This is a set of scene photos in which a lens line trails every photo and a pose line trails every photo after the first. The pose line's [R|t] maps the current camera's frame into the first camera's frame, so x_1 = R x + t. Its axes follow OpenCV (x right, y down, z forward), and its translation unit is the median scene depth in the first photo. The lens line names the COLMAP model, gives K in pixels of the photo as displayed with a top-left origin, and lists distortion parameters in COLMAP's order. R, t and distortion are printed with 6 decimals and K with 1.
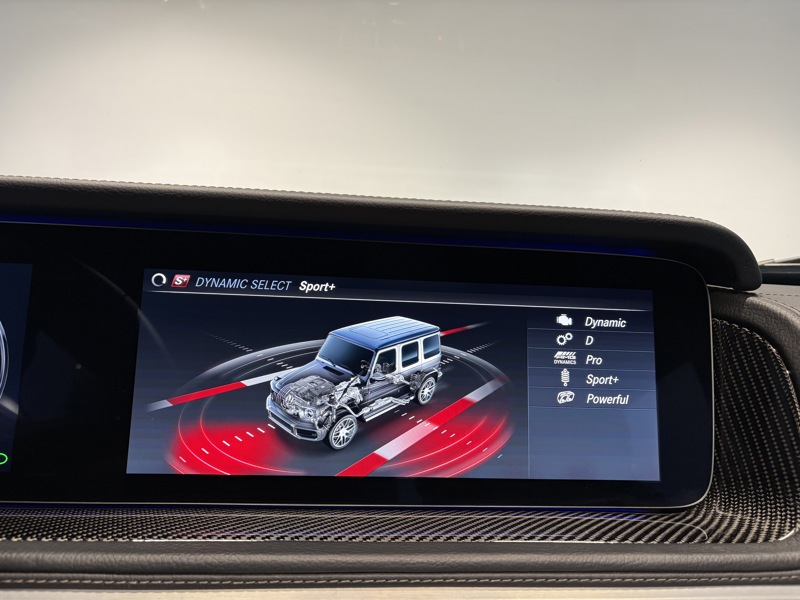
lens RADIAL K [[607.1, 0, 400.3], [0, 607.1, 307.3], [0, 0, 1]] dist [0.032637, -0.058944]
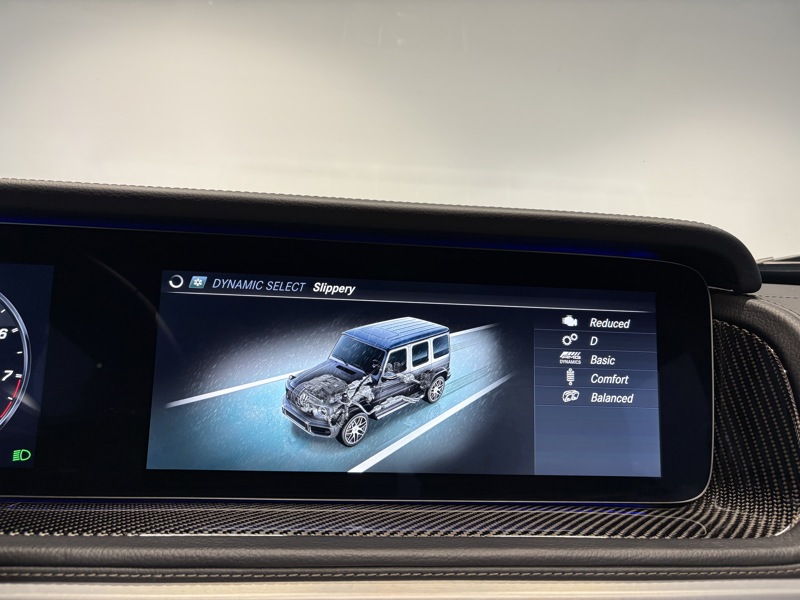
lens RADIAL K [[607.1, 0, 401.3], [0, 607.1, 301.9], [0, 0, 1]] dist [0.032637, -0.058944]
pose [[0.999981, 0.004062, 0.004562, -0.023051], [-0.004120, 0.999911, 0.012681, -0.026127], [-0.004510, -0.012699, 0.999909, -0.031925]]
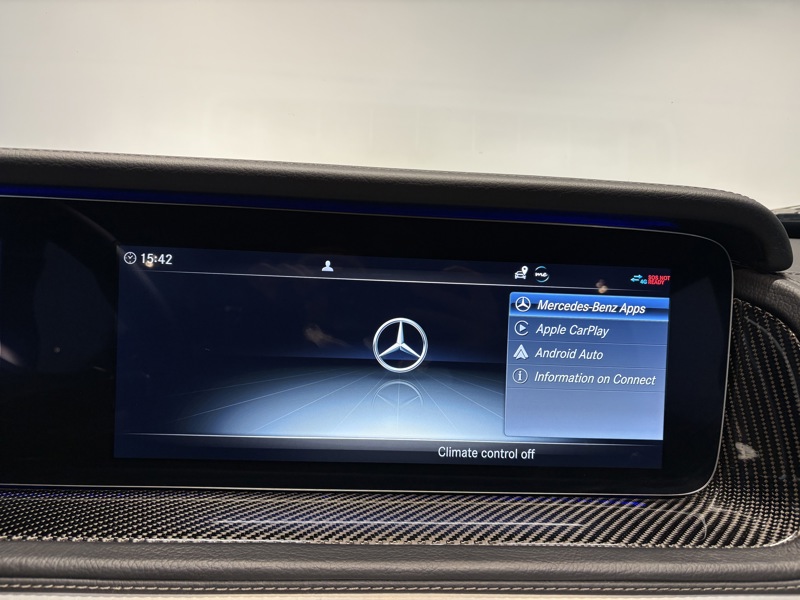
lens RADIAL K [[607.1, 0, 402.4], [0, 607.1, 303.6], [0, 0, 1]] dist [0.032637, -0.058944]
pose [[0.999572, 0.014524, -0.025386, 0.038424], [-0.010042, 0.985649, 0.168507, -0.145514], [0.027469, -0.168180, 0.985374, 0.086530]]
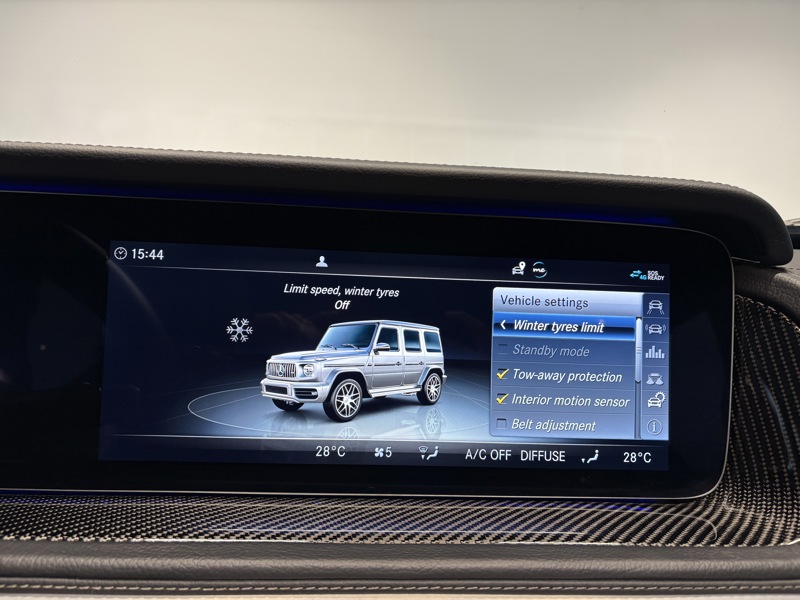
lens RADIAL K [[607.1, 0, 401.3], [0, 607.1, 308.1], [0, 0, 1]] dist [0.032637, -0.058944]
pose [[0.999742, 0.006626, -0.021736, 0.039395], [-0.004400, 0.994887, 0.100895, -0.060260], [0.022293, -0.100773, 0.994660, 0.096358]]
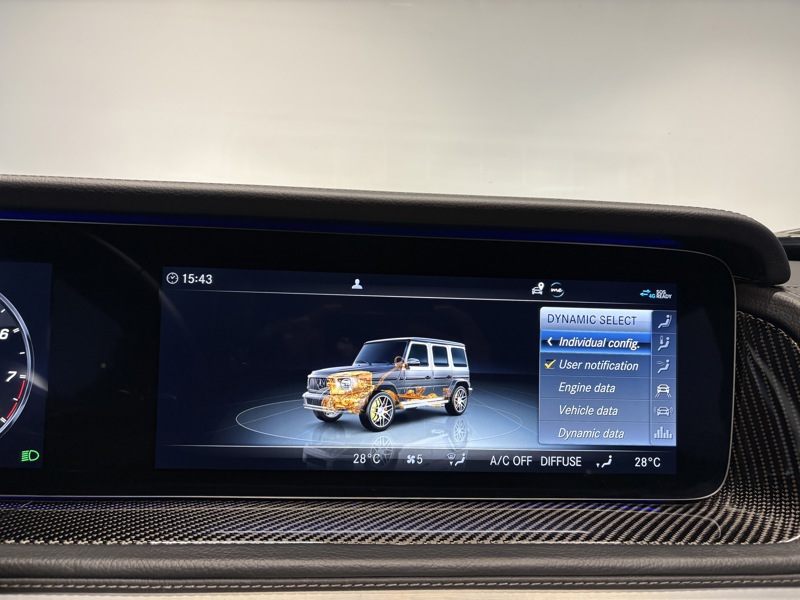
lens RADIAL K [[607.1, 0, 400.0], [0, 607.1, 304.0], [0, 0, 1]] dist [0.032637, -0.058944]
pose [[0.999822, 0.001164, -0.018808, -0.016146], [0.000850, 0.994294, 0.106673, -0.115097], [0.018825, -0.106670, 0.994116, 0.014349]]
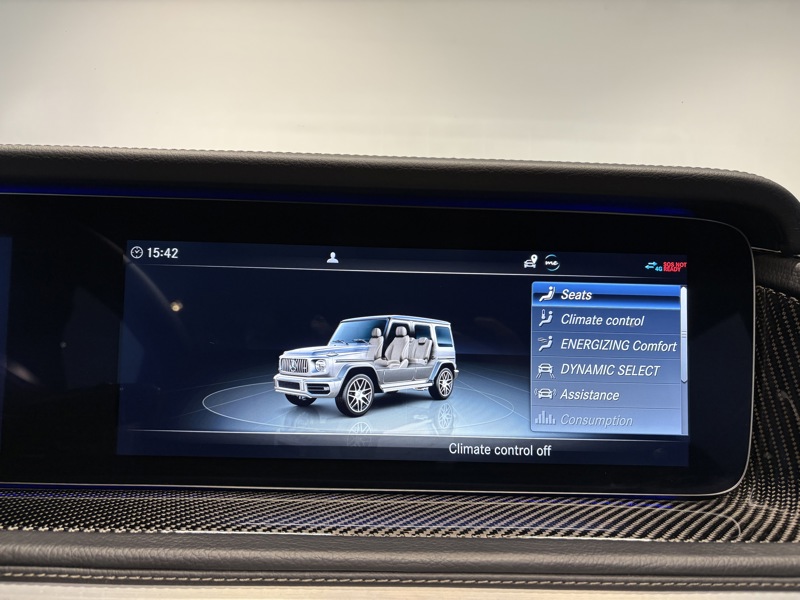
lens RADIAL K [[607.1, 0, 399.1], [0, 607.1, 307.7], [0, 0, 1]] dist [0.032637, -0.058944]
pose [[0.997485, -0.005511, -0.070669, 0.066901], [0.011756, 0.996028, 0.088256, -0.039829], [0.069902, -0.088865, 0.993588, 0.095655]]
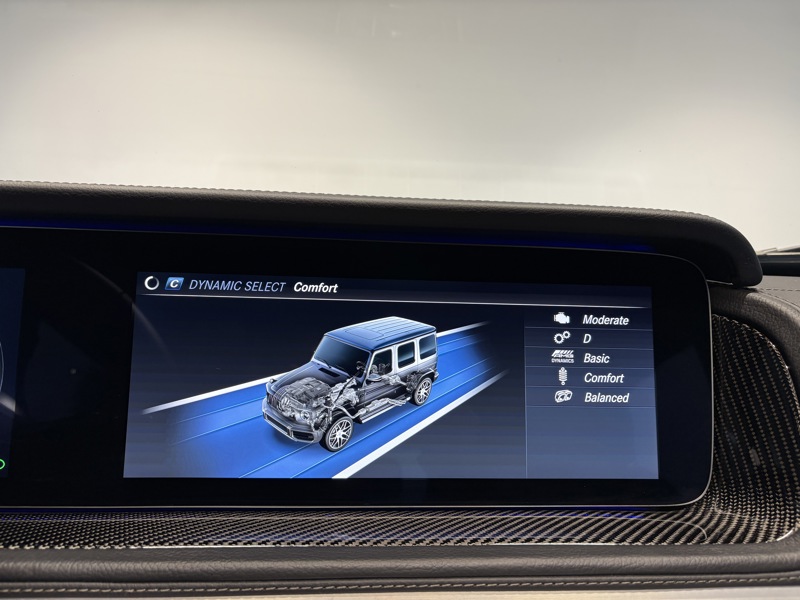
lens RADIAL K [[607.1, 0, 399.2], [0, 607.1, 305.4], [0, 0, 1]] dist [0.032637, -0.058944]
pose [[0.999919, -0.010445, -0.007261, 0.013791], [0.010623, 0.999633, 0.024910, -0.030553], [0.006999, -0.024985, 0.999663, 0.009999]]
